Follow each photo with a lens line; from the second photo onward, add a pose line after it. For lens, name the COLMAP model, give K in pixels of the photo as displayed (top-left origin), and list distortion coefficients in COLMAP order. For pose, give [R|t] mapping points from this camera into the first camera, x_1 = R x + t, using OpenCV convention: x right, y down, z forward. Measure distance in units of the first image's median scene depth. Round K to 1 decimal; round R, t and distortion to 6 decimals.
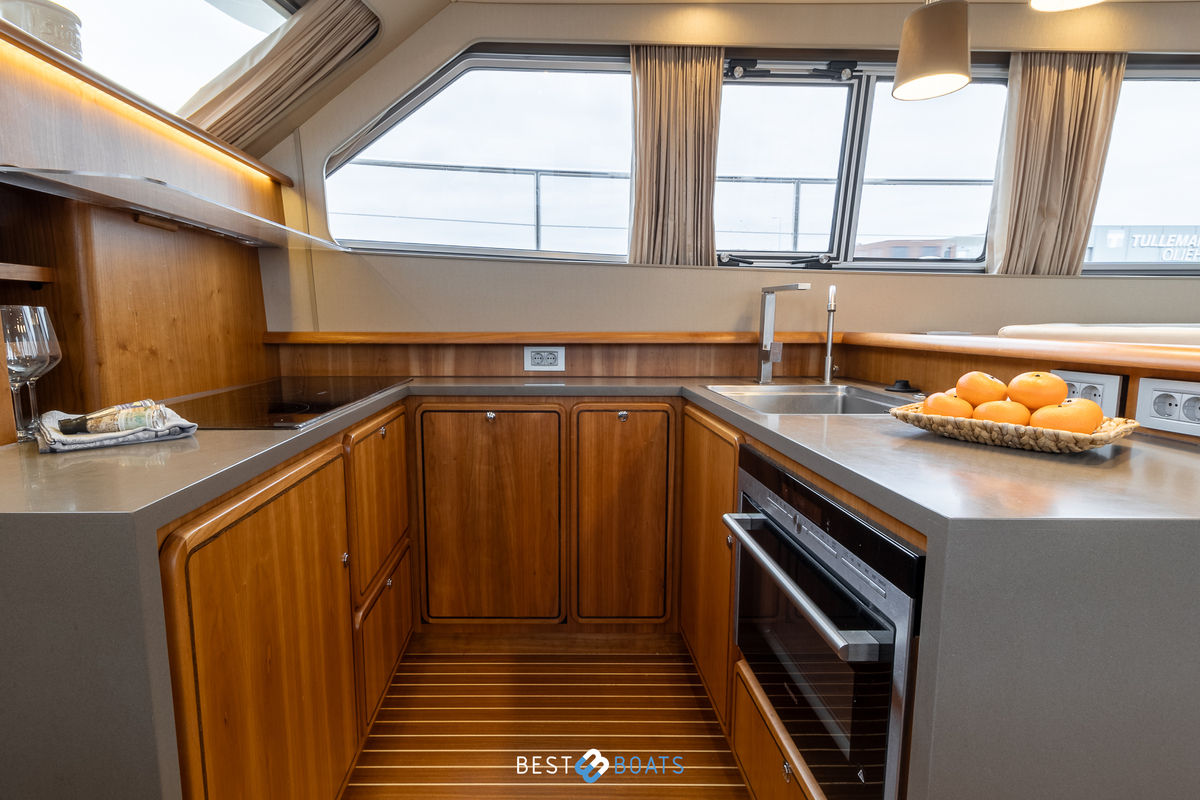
lens RADIAL K [[576.2, 0, 549.0], [0, 576.2, 393.7], [0, 0, 1]] dist [0.000548, 0.000759]
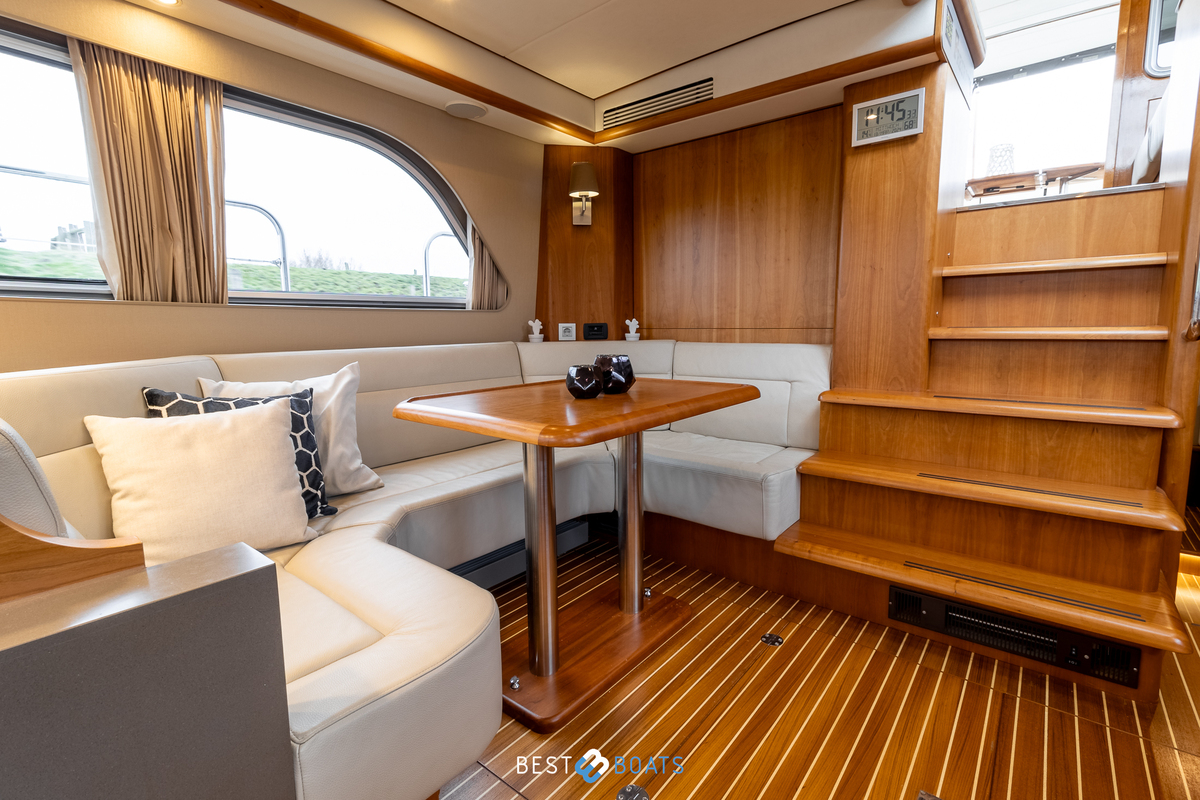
lens RADIAL K [[555.6, 0, 601.0], [0, 555.6, 387.1], [0, 0, 1]] dist [0.000347, -0.000015]
pose [[0.619827, -0.095178, 0.778945, 0.598316], [0.109320, 0.993411, 0.034395, -0.030740], [-0.777087, 0.063835, 0.626148, -0.069653]]
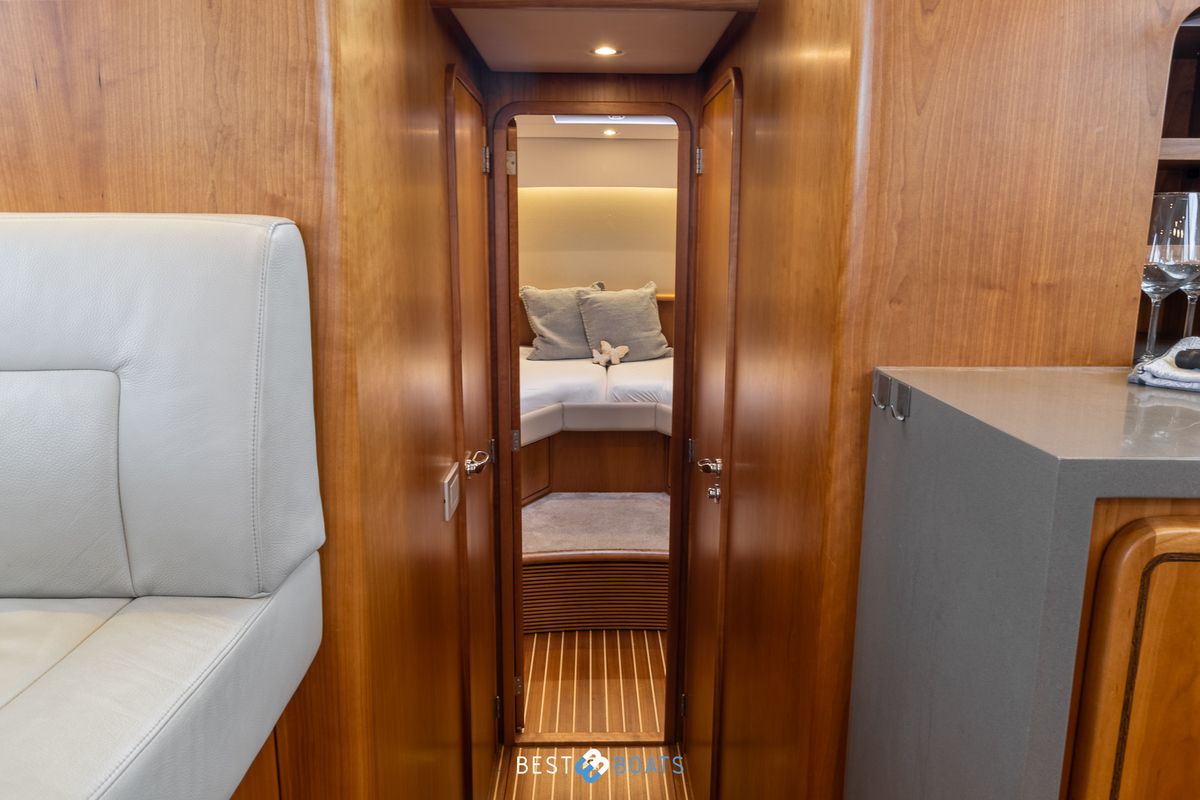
lens RADIAL K [[821.1, 0, 612.6], [0, 821.1, 388.6], [0, 0, 1]] dist [0.004212, -0.000469]
pose [[0.020675, 0.190433, -0.981482, 0.094602], [-0.134736, 0.973268, 0.186001, -0.000819], [0.990666, 0.128396, 0.045781, 0.118590]]
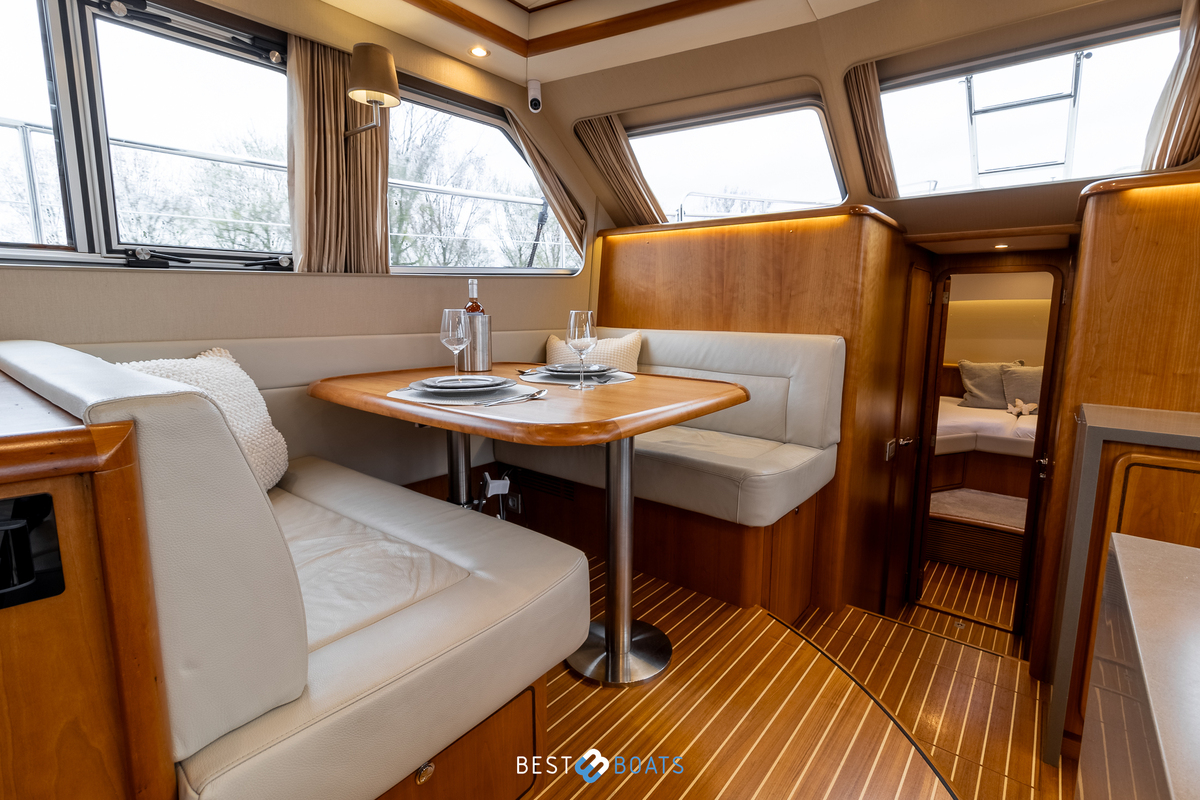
lens RADIAL K [[560.6, 0, 615.0], [0, 560.6, 387.5], [0, 0, 1]] dist [0.001633, -0.000194]
pose [[-0.623907, 0.101868, -0.774831, 0.740293], [-0.108749, 0.970505, 0.215159, -0.075497], [0.773895, 0.218501, -0.594427, 0.269113]]
